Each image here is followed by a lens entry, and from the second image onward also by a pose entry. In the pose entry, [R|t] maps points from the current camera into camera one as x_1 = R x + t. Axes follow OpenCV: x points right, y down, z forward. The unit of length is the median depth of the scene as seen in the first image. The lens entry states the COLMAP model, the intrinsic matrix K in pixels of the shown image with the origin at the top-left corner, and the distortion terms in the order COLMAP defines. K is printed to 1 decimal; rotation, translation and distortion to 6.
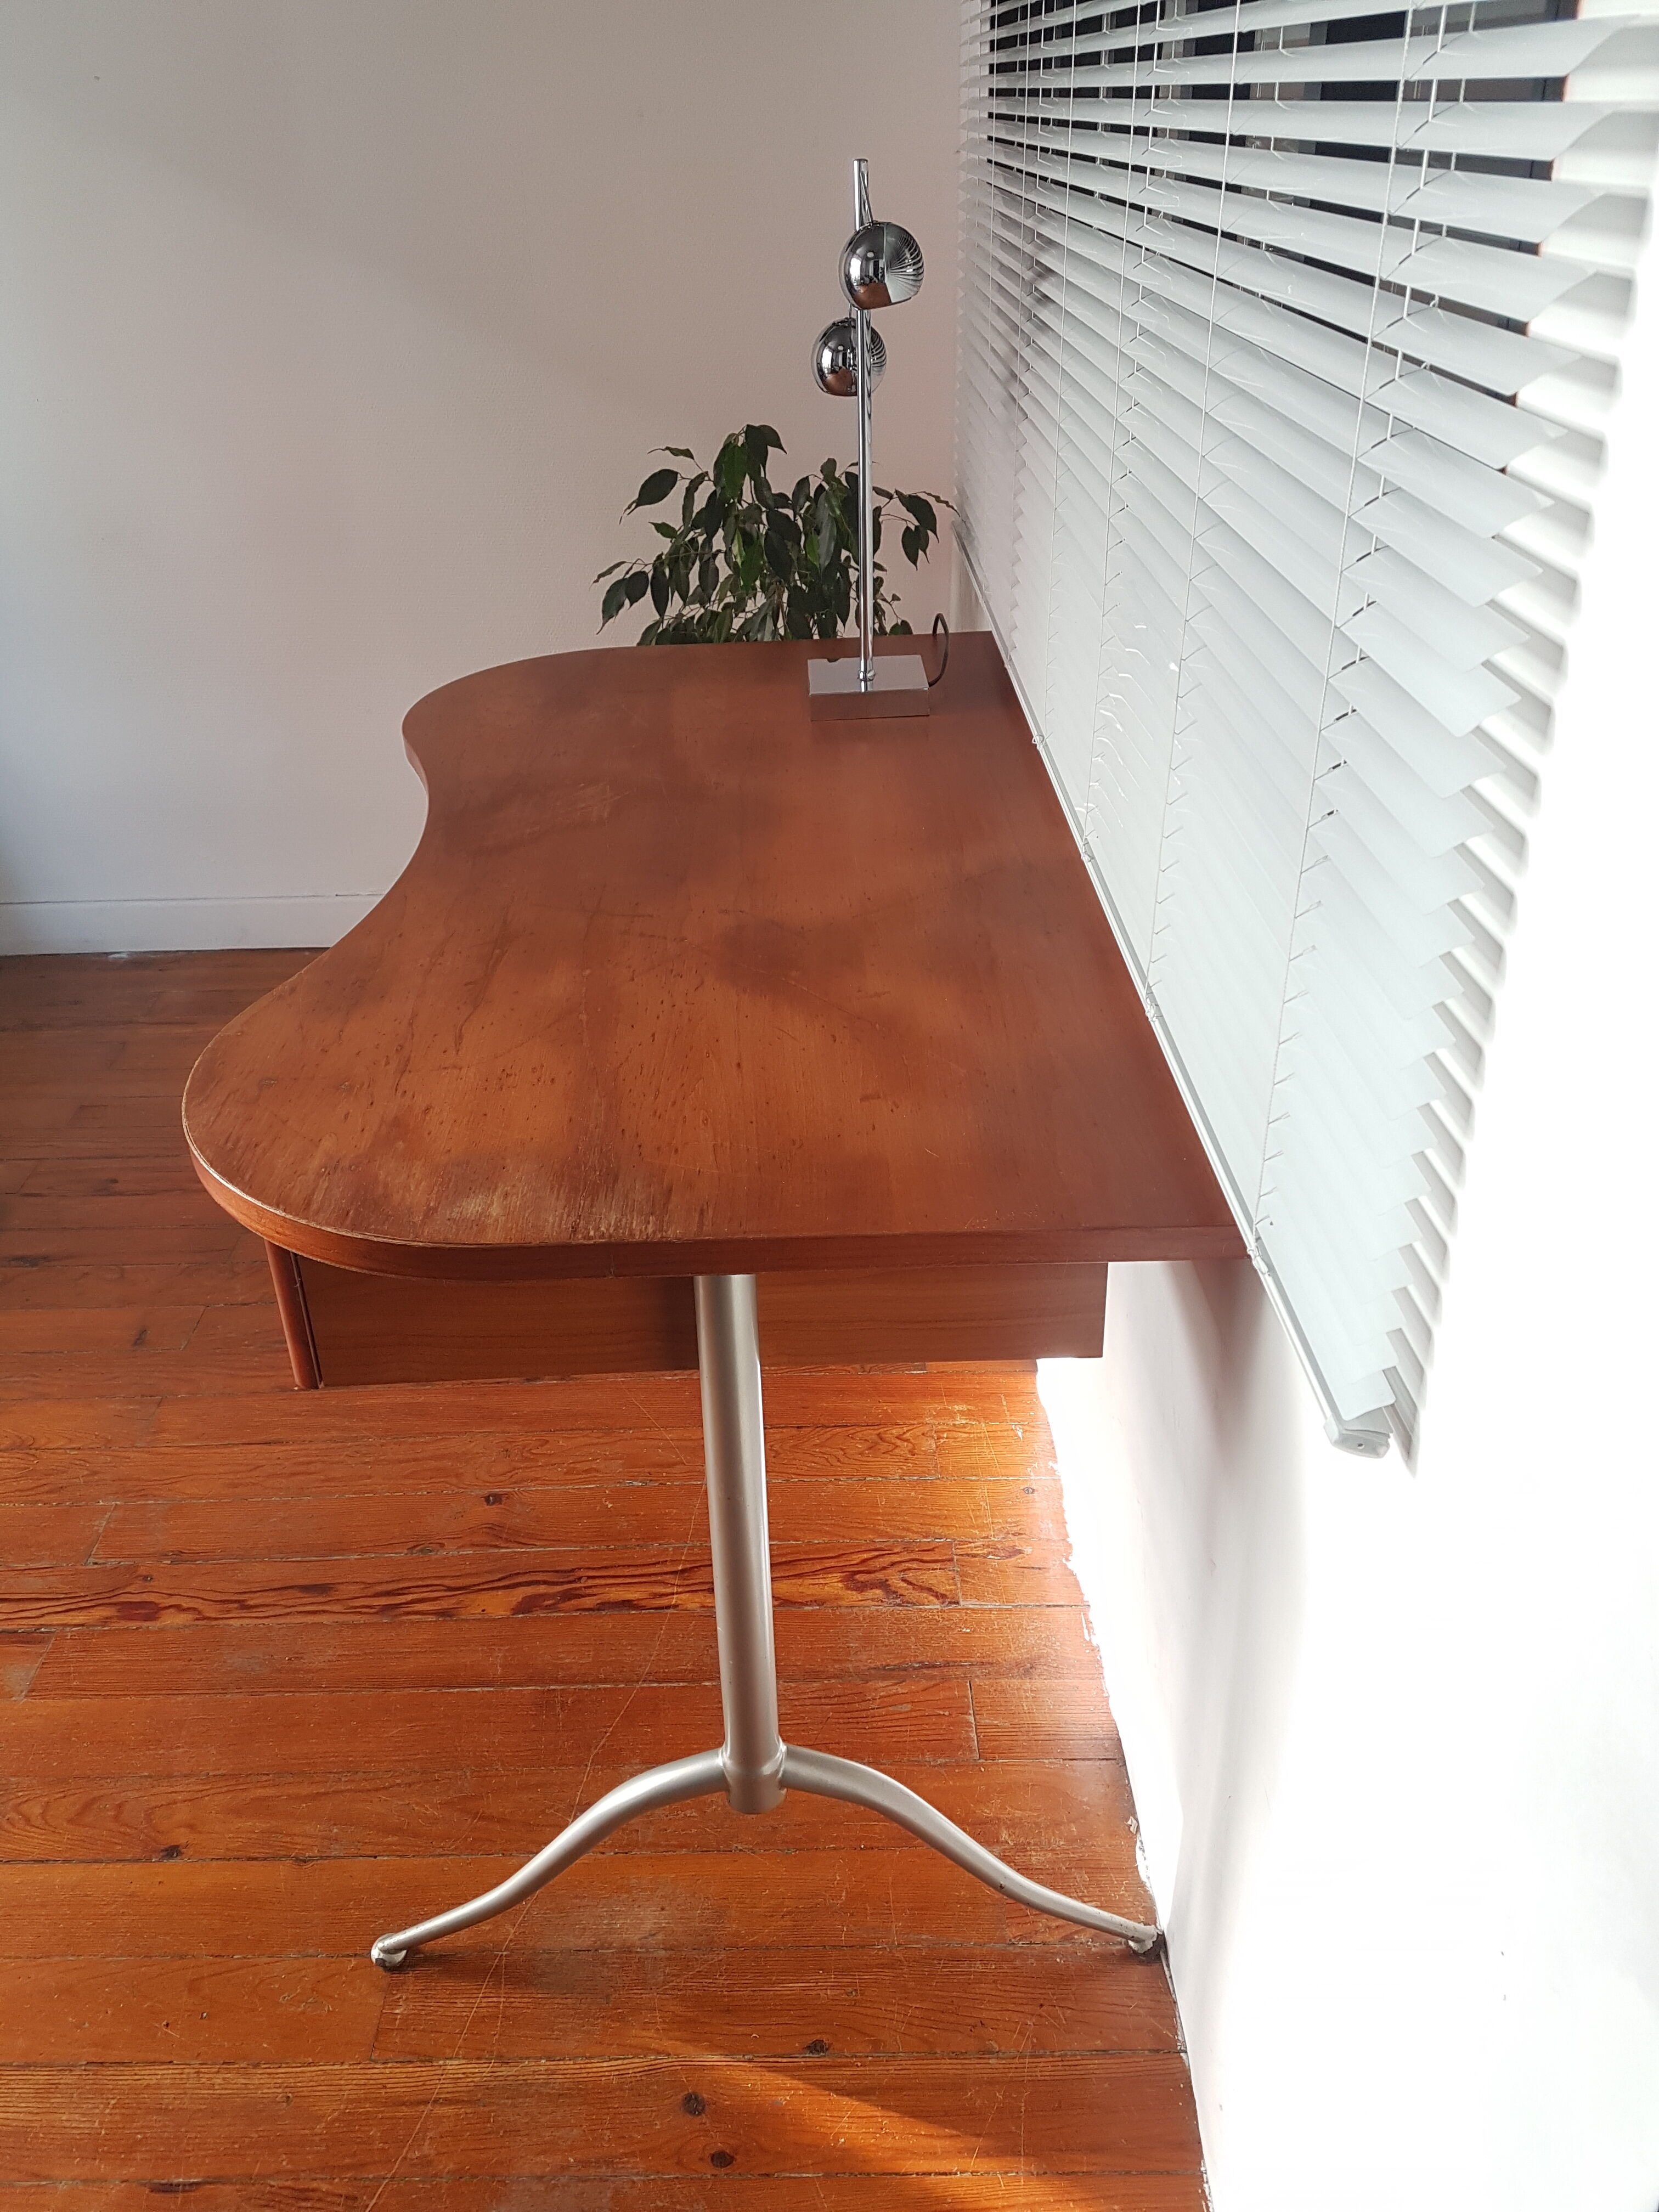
lens RADIAL K [[1671.5, 0, 829.5], [0, 1671.5, 1106.0], [0, 0, 1]] dist [0.080746, -0.112720]
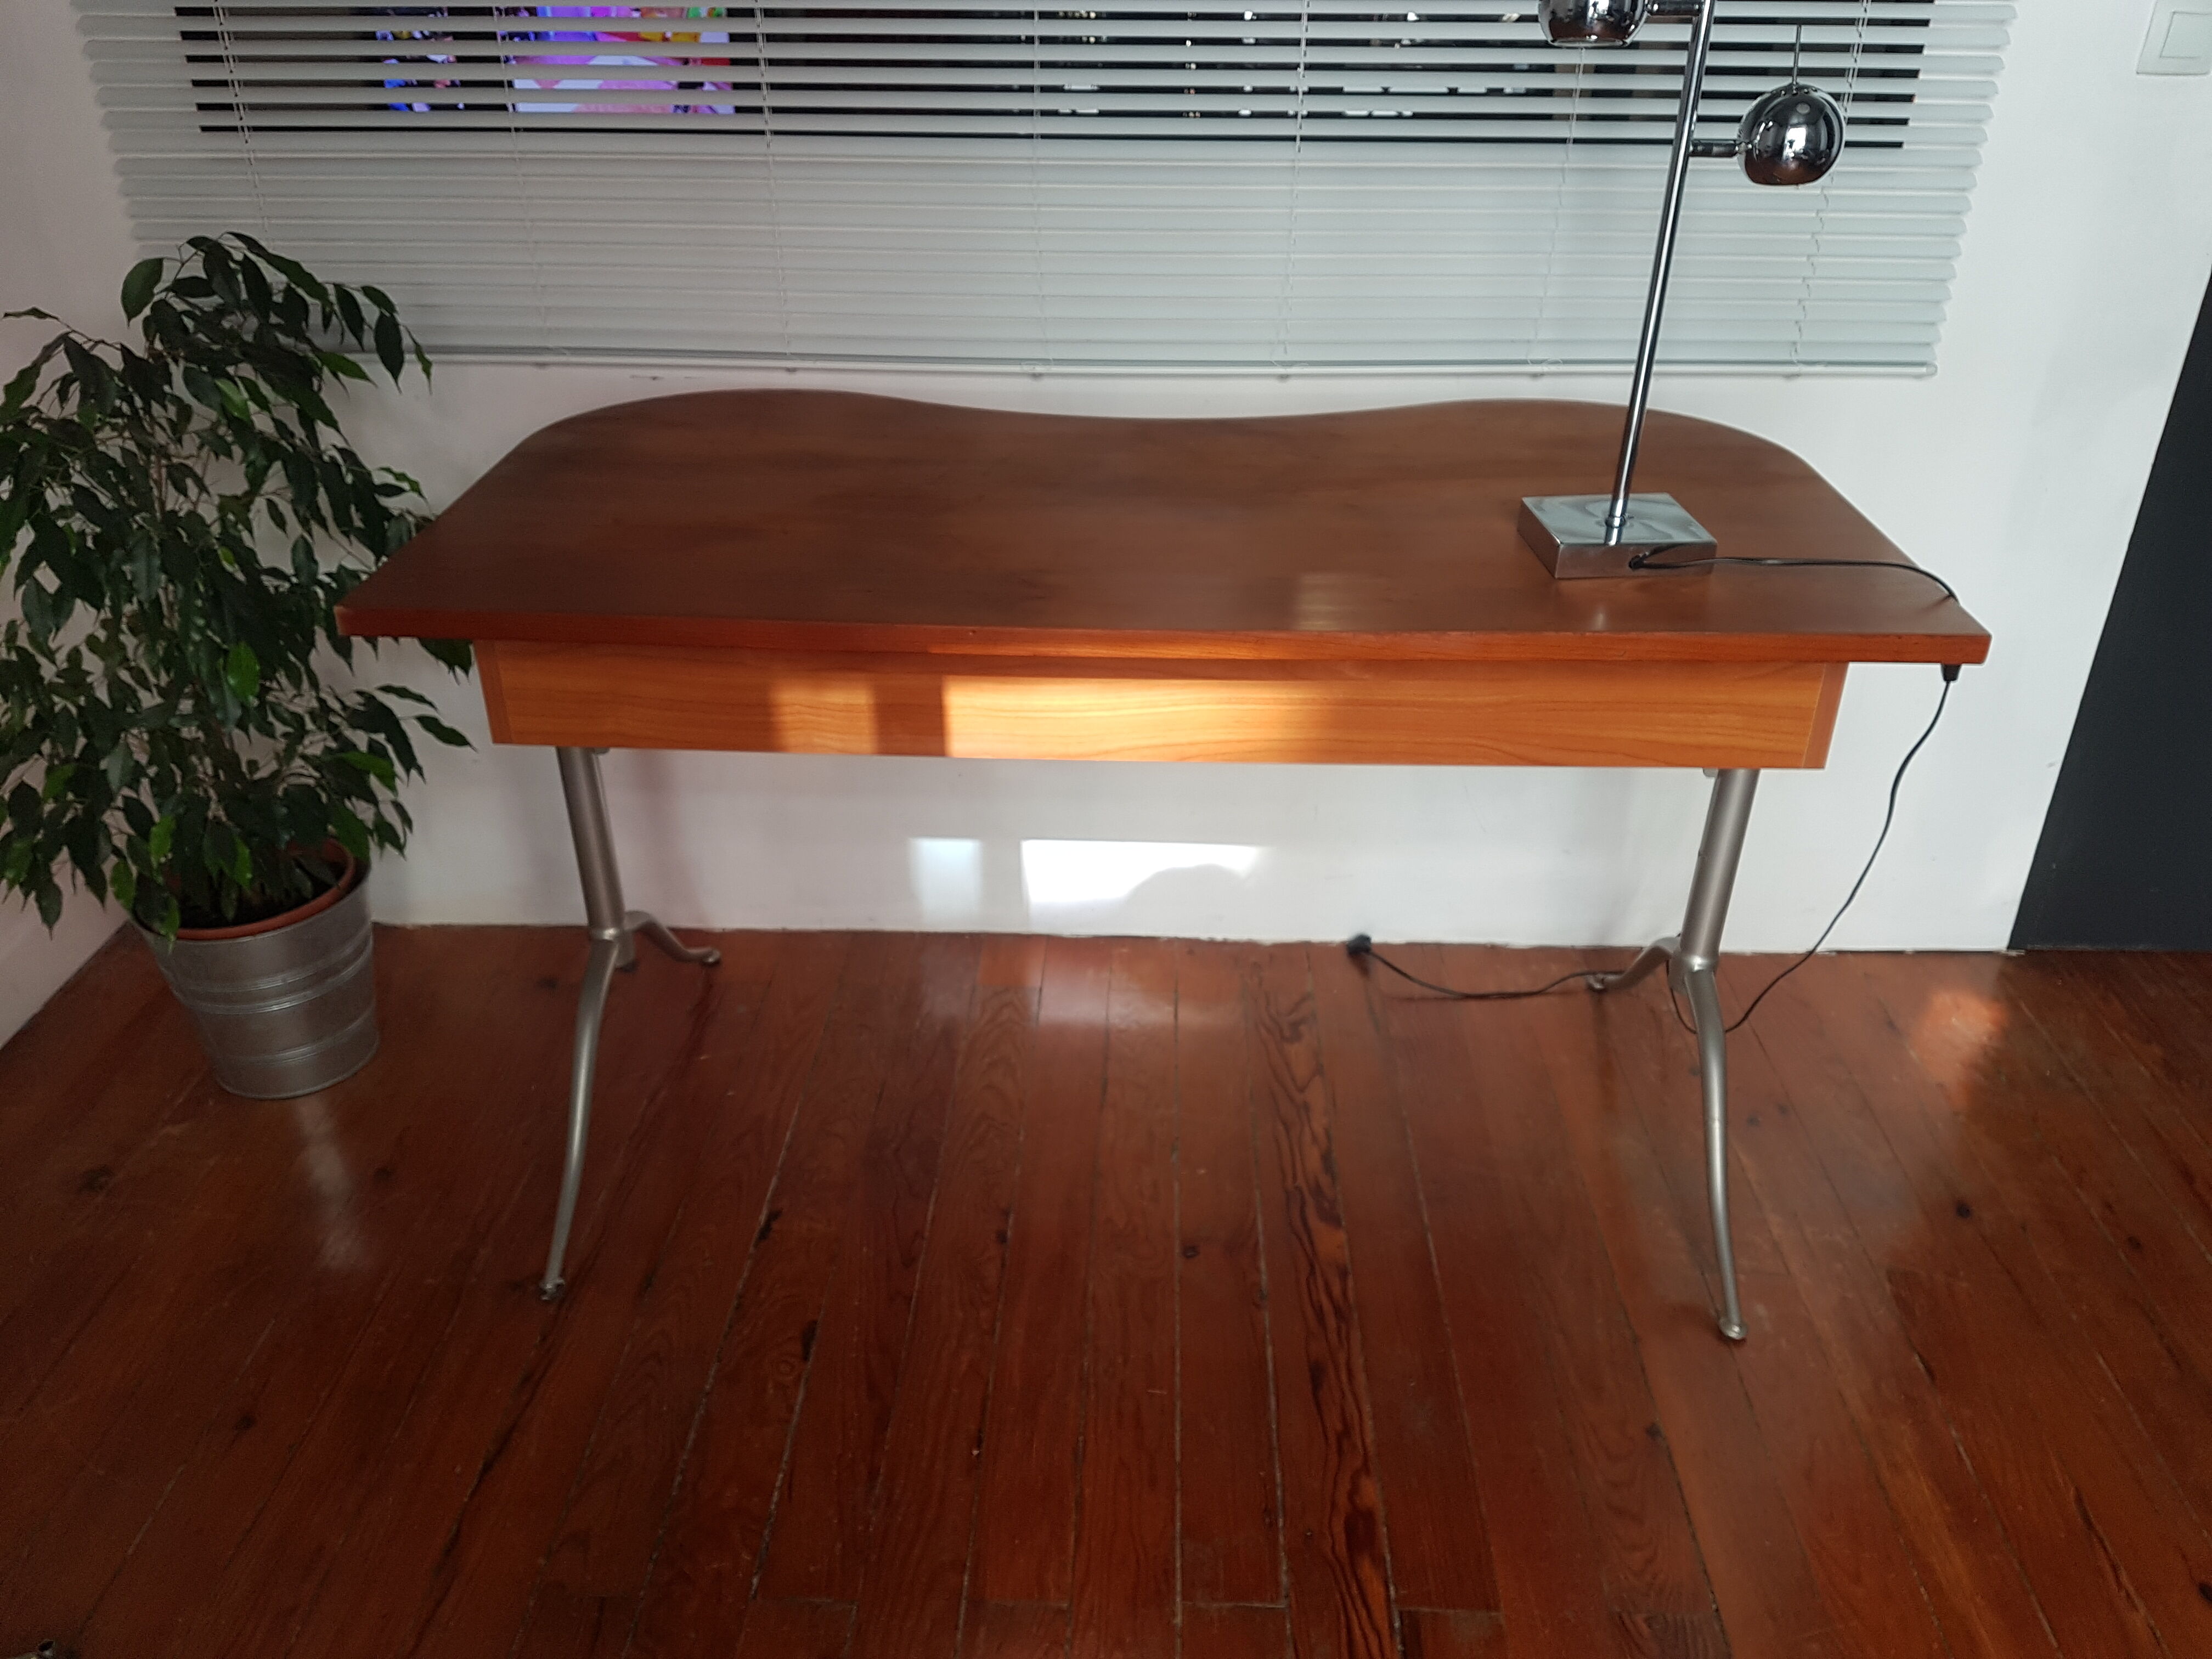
lens RADIAL K [[1640.7, 0, 1104.3], [0, 1640.7, 895.9], [0, 0, 1]] dist [0.210822, -0.382597]
pose [[0.055611, -0.496383, 0.866321, -1.110433], [0.504436, 0.762754, 0.404661, -0.396264], [-0.861656, 0.414500, 0.292811, 0.820257]]
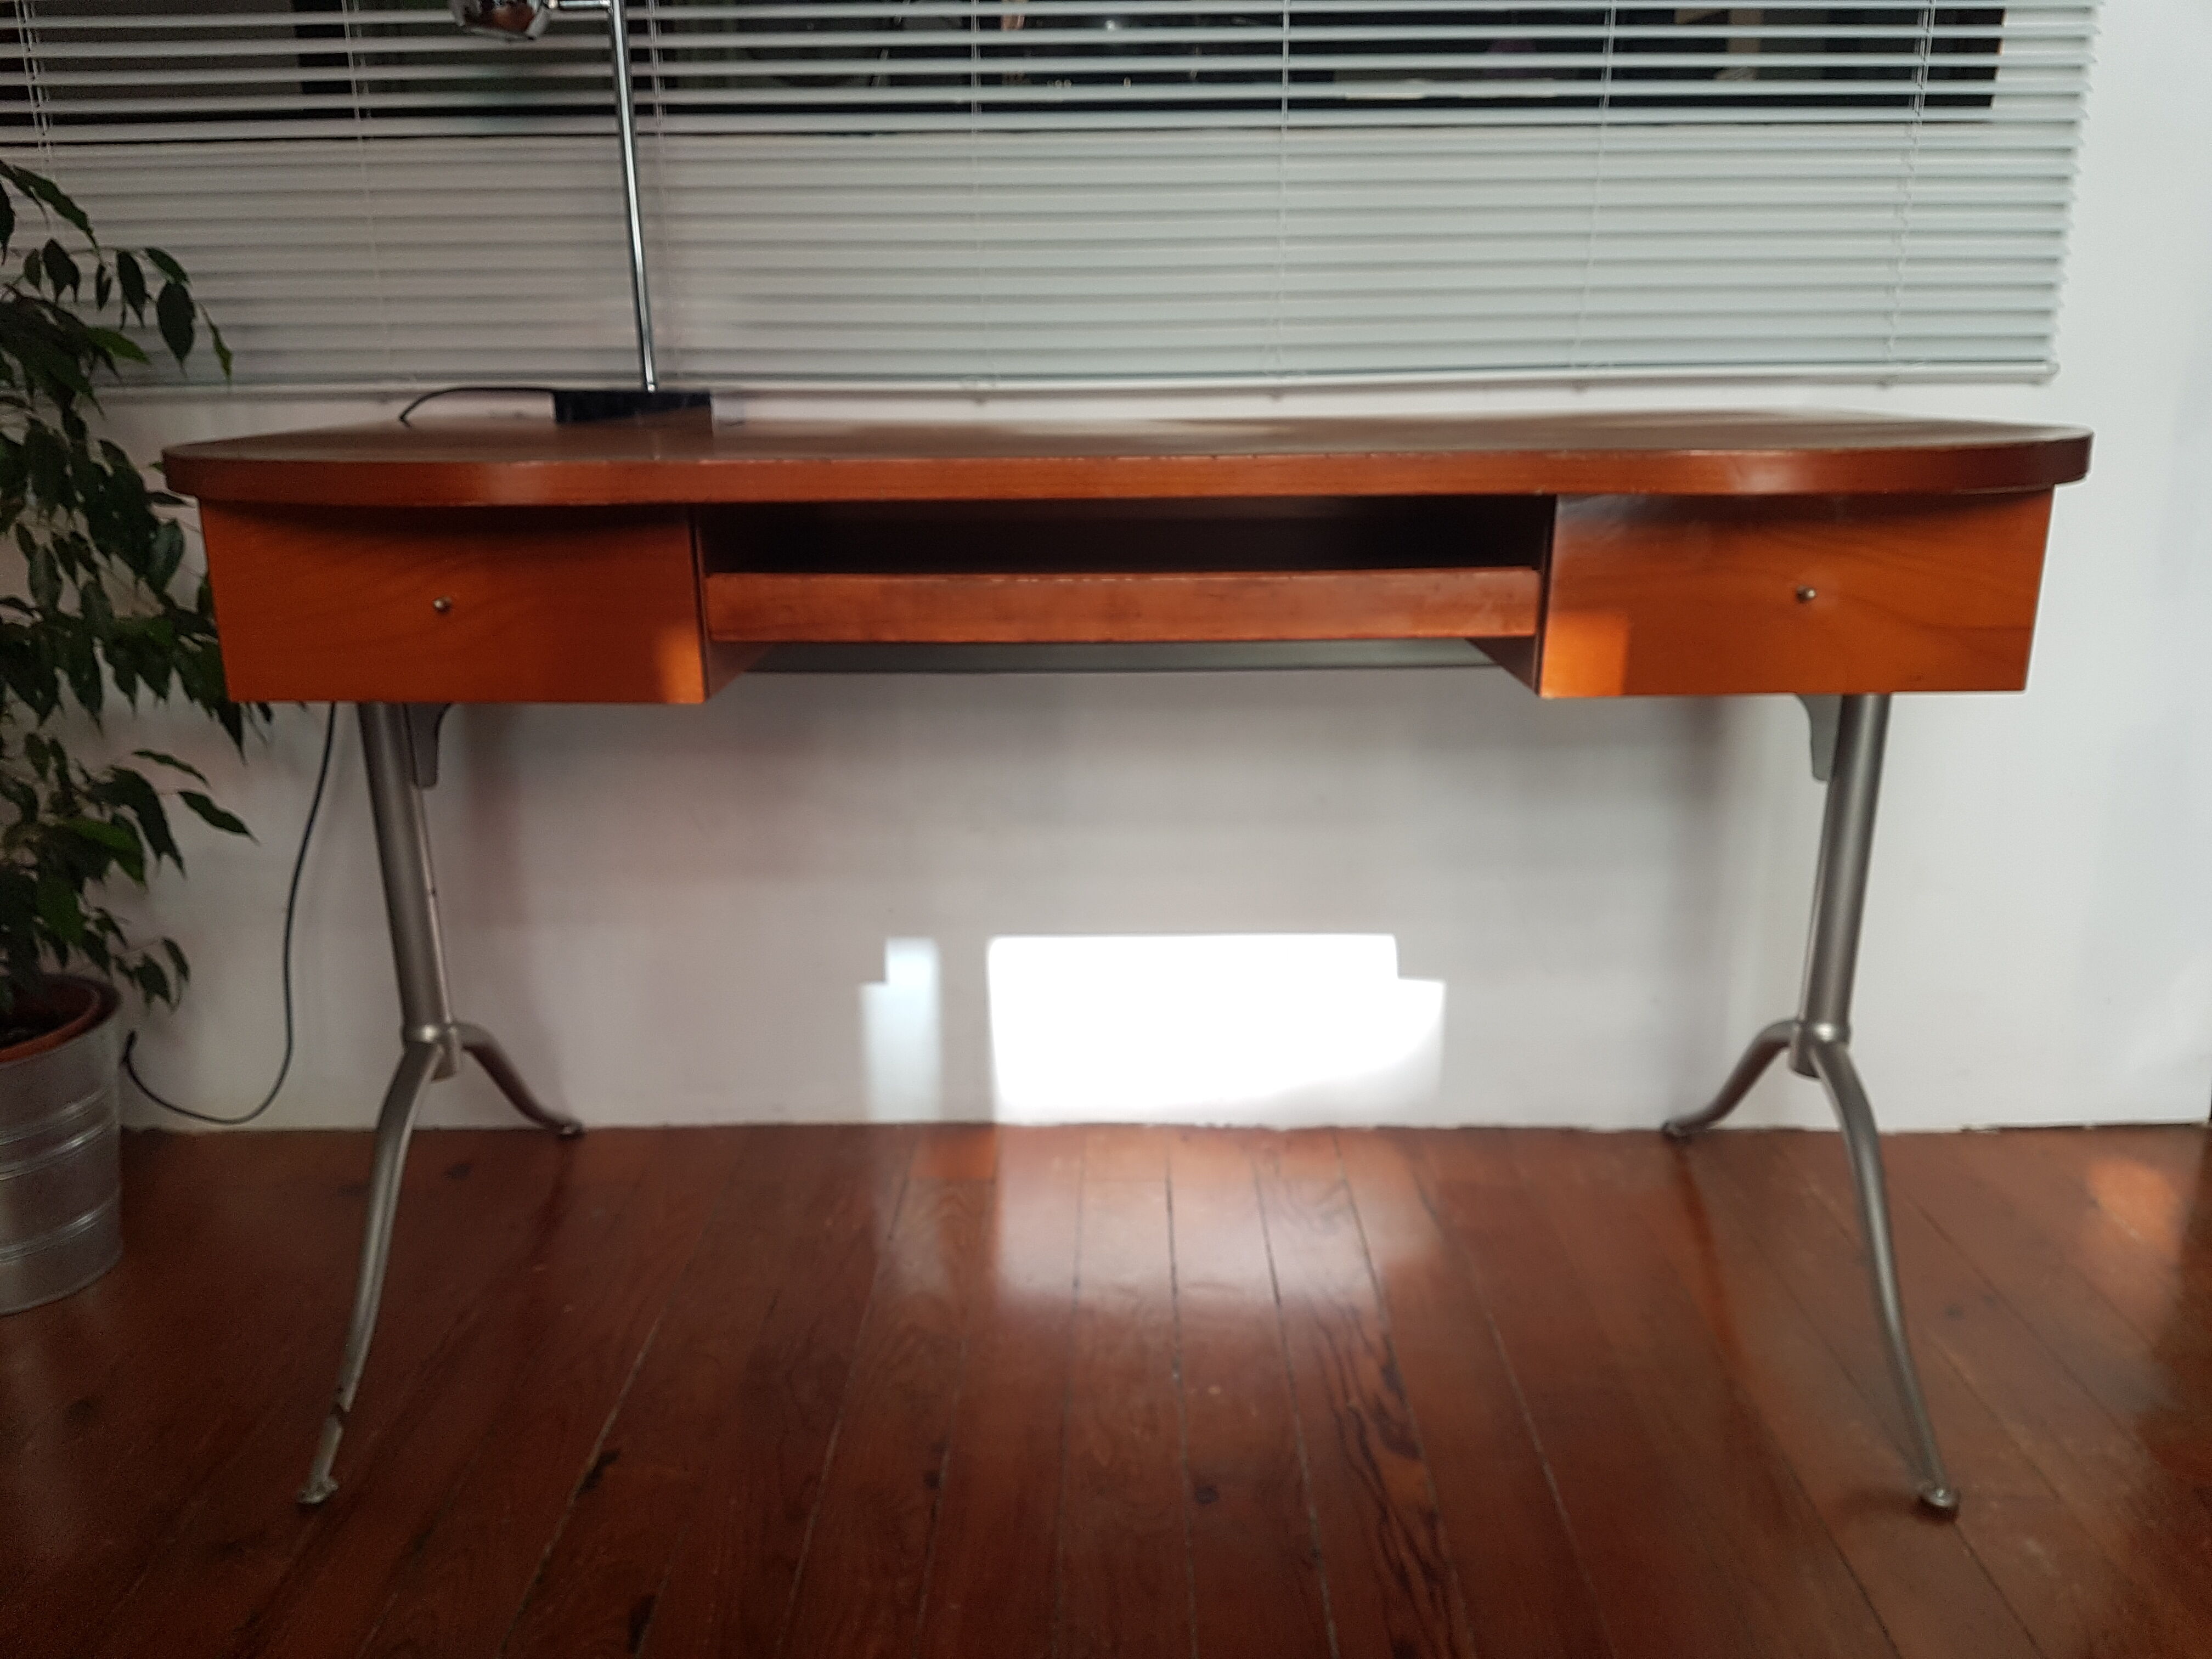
lens RADIAL K [[1699.2, 0, 1081.2], [0, 1699.2, 904.8], [0, 0, 1]] dist [0.033919, -0.053169]
pose [[0.044286, -0.290464, 0.955861, -0.936307], [0.518324, 0.824625, 0.226570, -0.163132], [-0.854037, 0.485411, 0.187074, 0.967335]]
